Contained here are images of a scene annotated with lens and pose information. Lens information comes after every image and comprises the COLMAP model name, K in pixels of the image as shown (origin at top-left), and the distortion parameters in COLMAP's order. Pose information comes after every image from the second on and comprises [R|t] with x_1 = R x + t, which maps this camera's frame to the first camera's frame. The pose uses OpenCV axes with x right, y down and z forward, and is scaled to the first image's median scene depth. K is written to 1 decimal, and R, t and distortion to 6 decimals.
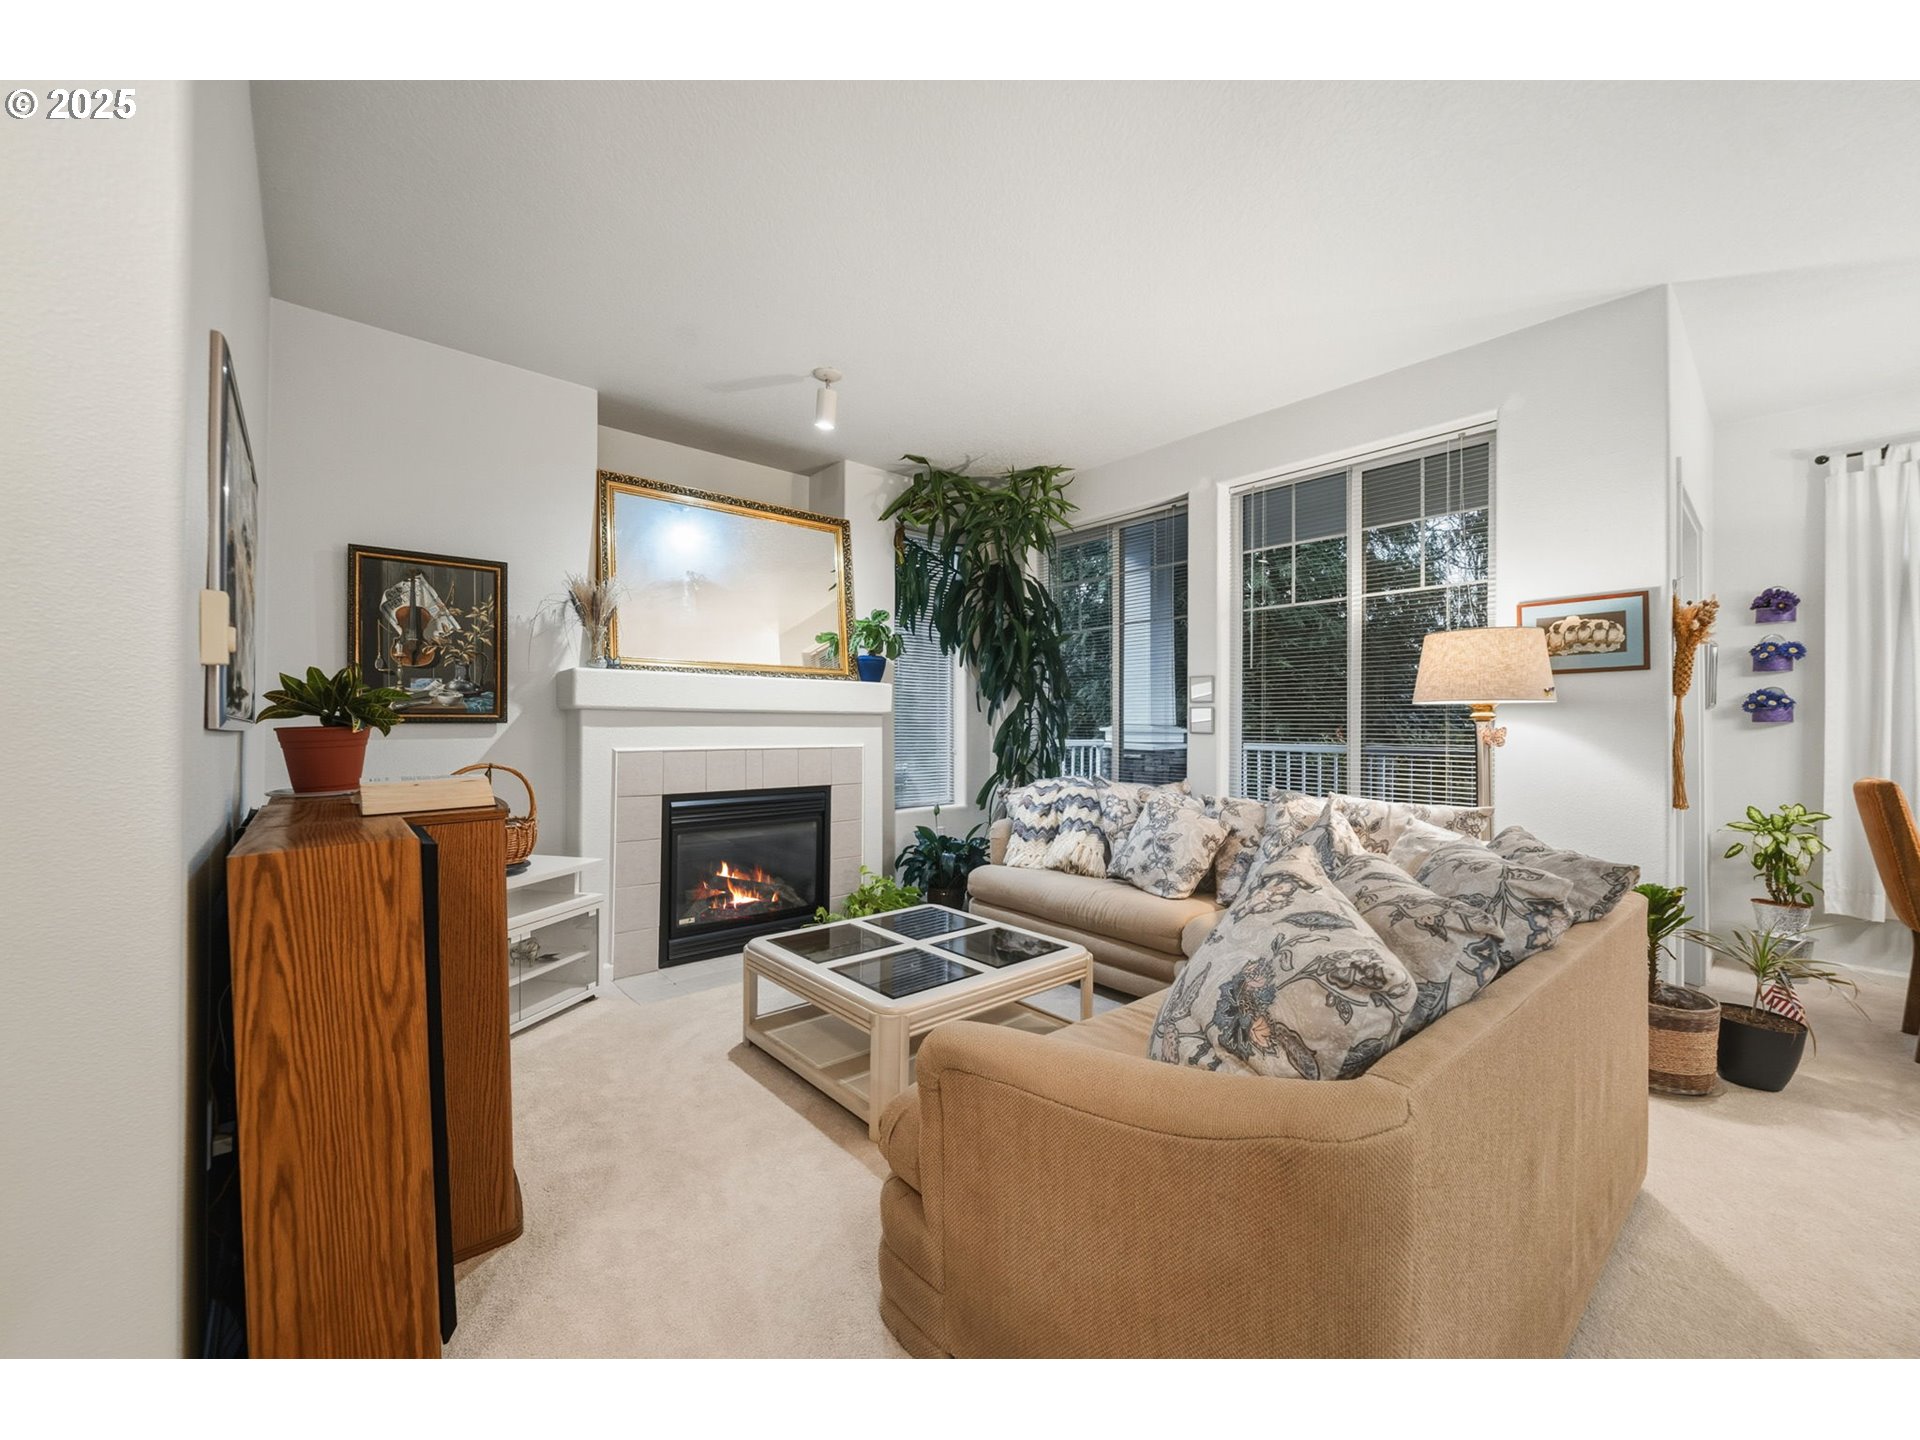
lens RADIAL K [[747.7, 0, 950.4], [0, 747.7, 720.7], [0, 0, 1]] dist [-0.003980, -0.000192]
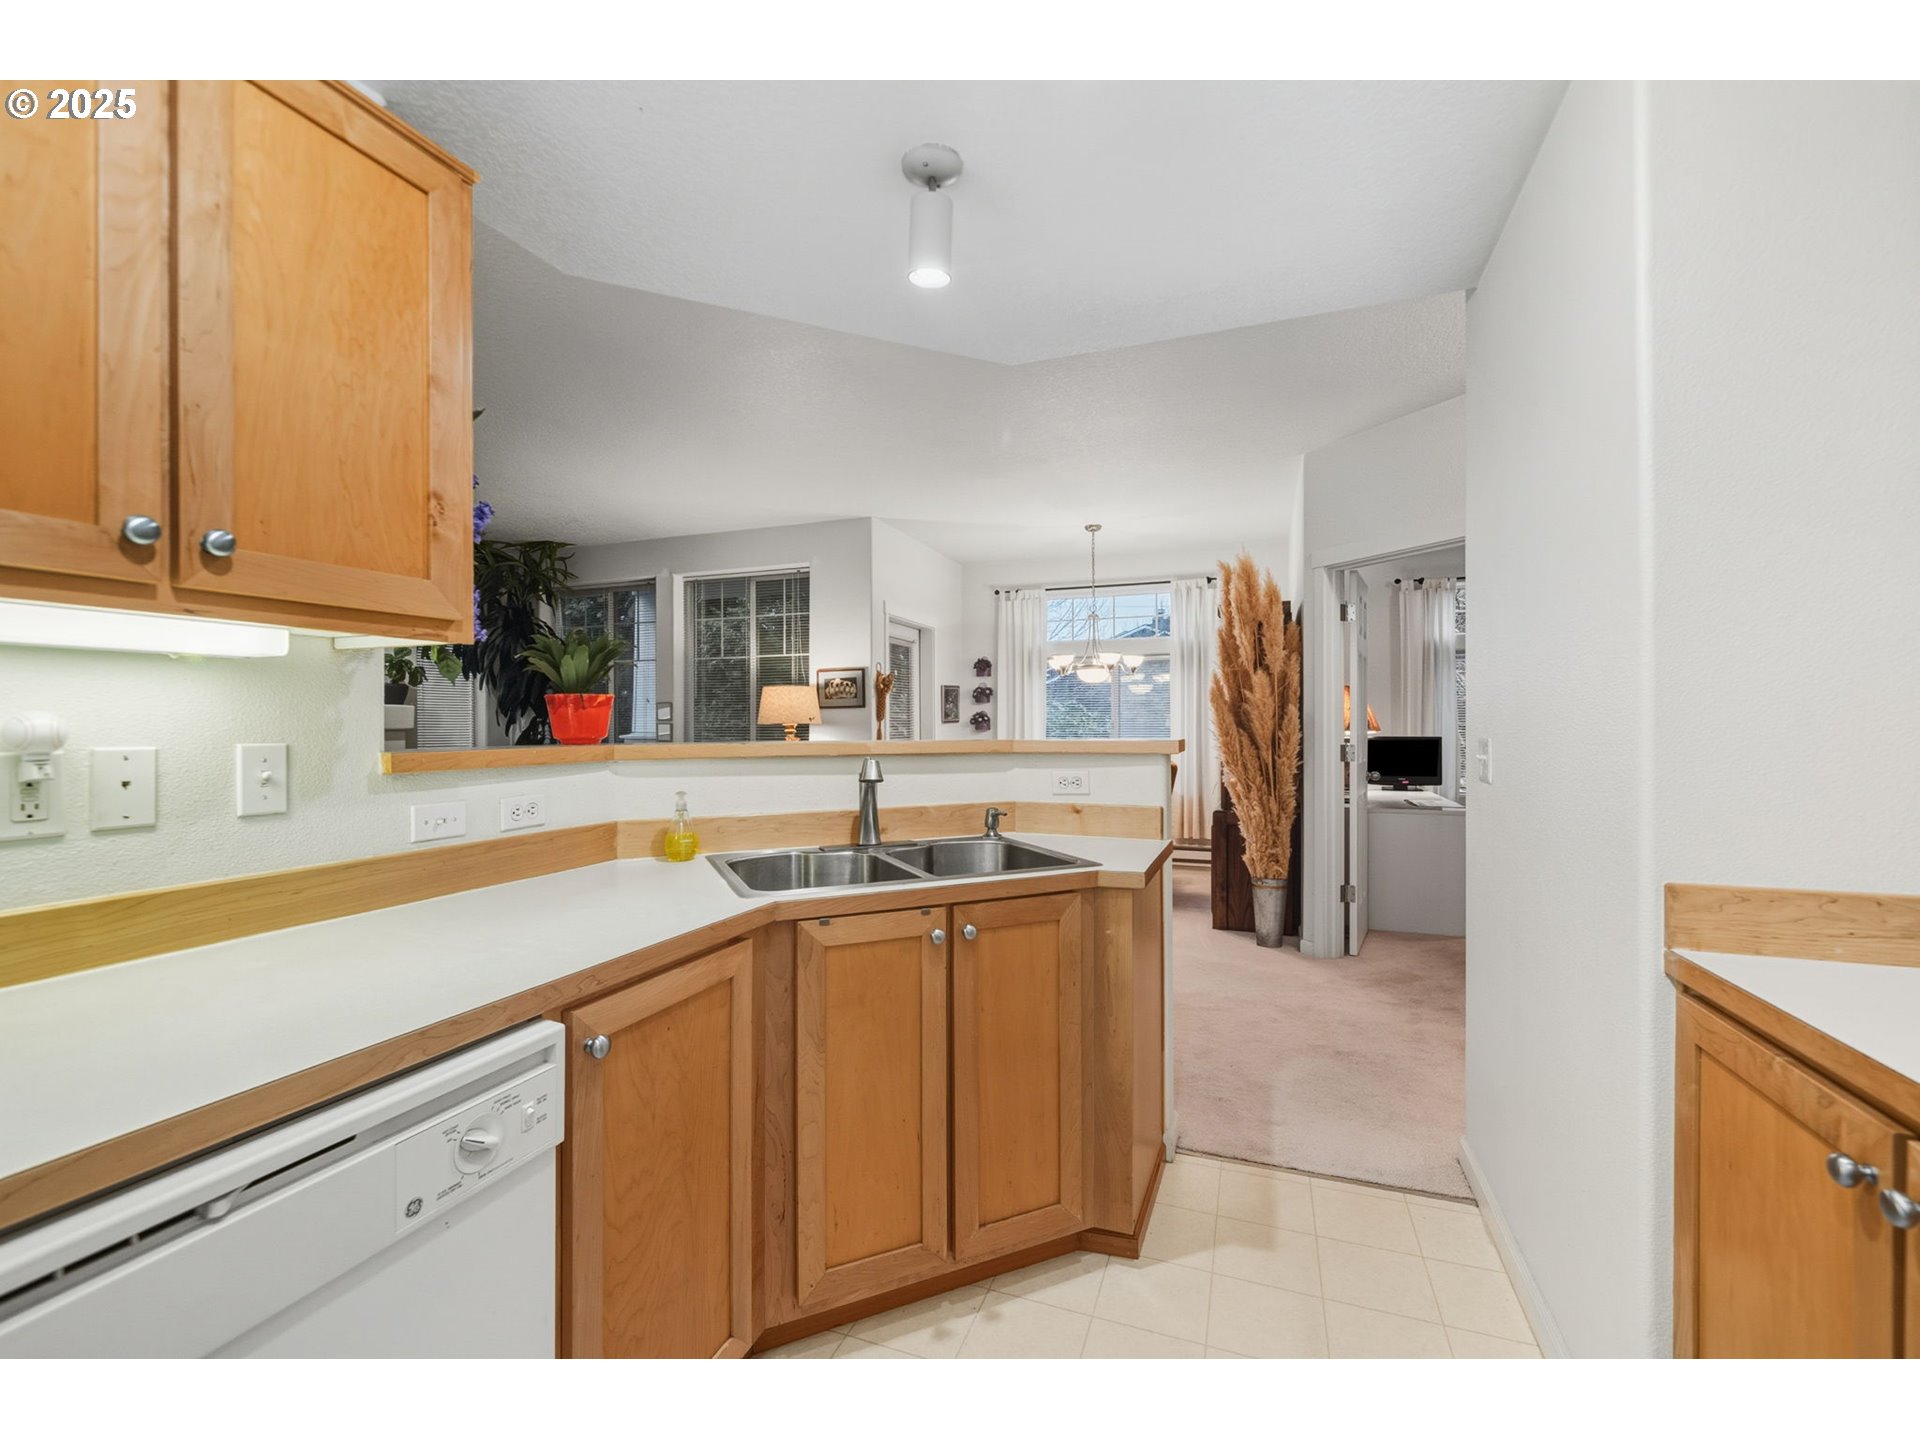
lens RADIAL K [[831.1, 0, 962.0], [0, 831.1, 724.7], [0, 0, 1]] dist [-0.000884, -0.000589]
pose [[0.876311, -0.008364, 0.481673, 0.068127], [0.005677, 0.999959, 0.007035, -0.027820], [-0.481712, -0.003430, 0.876323, -0.822244]]
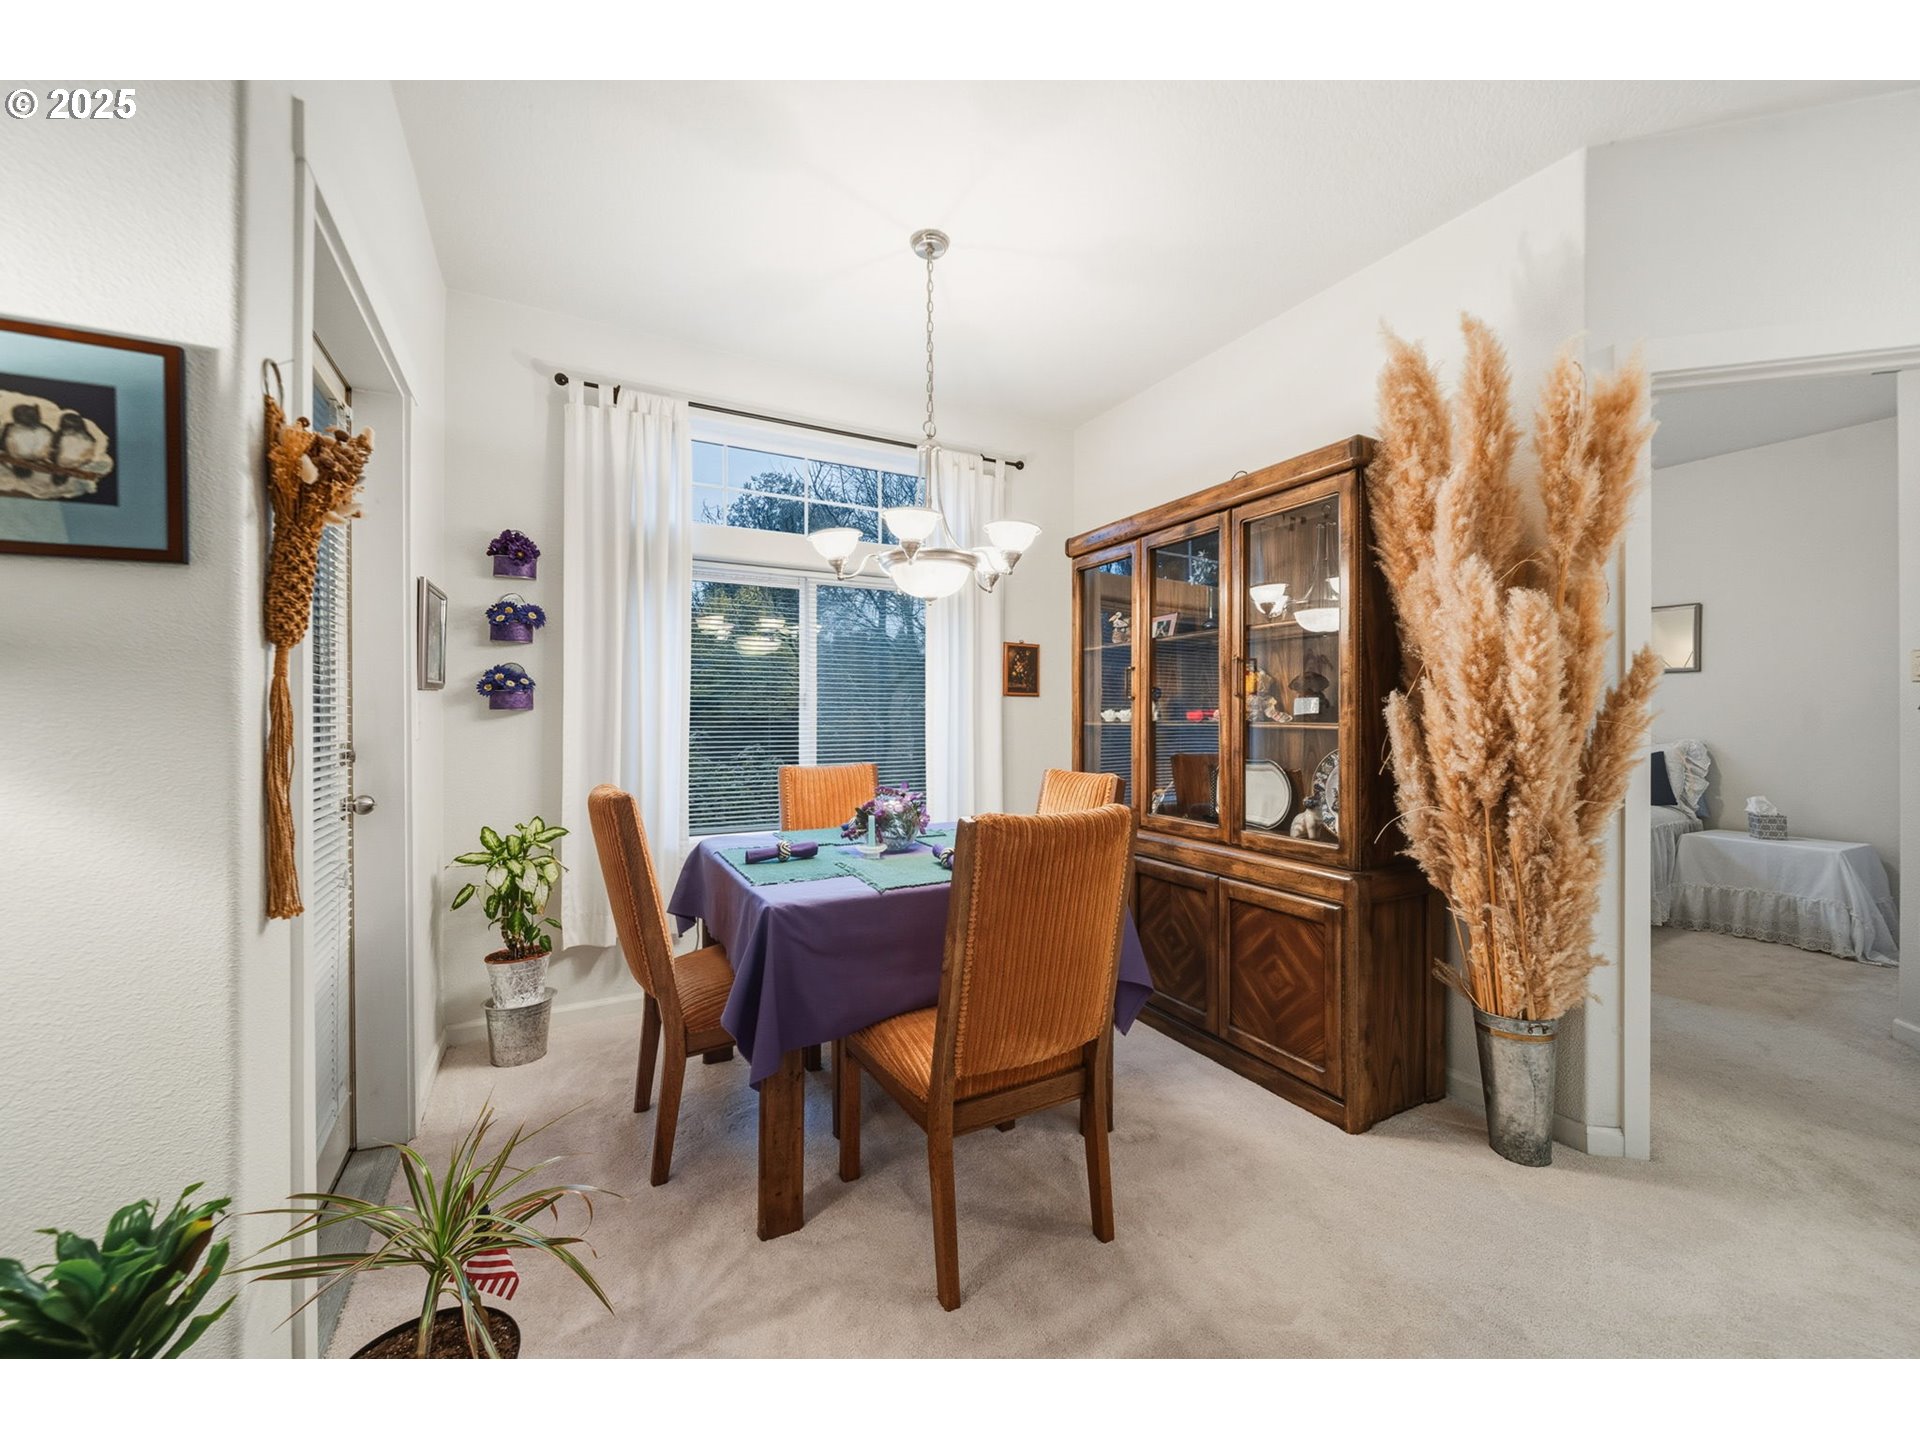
lens RADIAL K [[729.3, 0, 961.7], [0, 729.3, 709.5], [0, 0, 1]] dist [0.001152, 0.000247]
pose [[0.216822, 0.001136, 0.976211, 0.507226], [-0.000807, 0.999999, -0.000984, 0.002451], [-0.976211, -0.000575, 0.216823, 0.414823]]
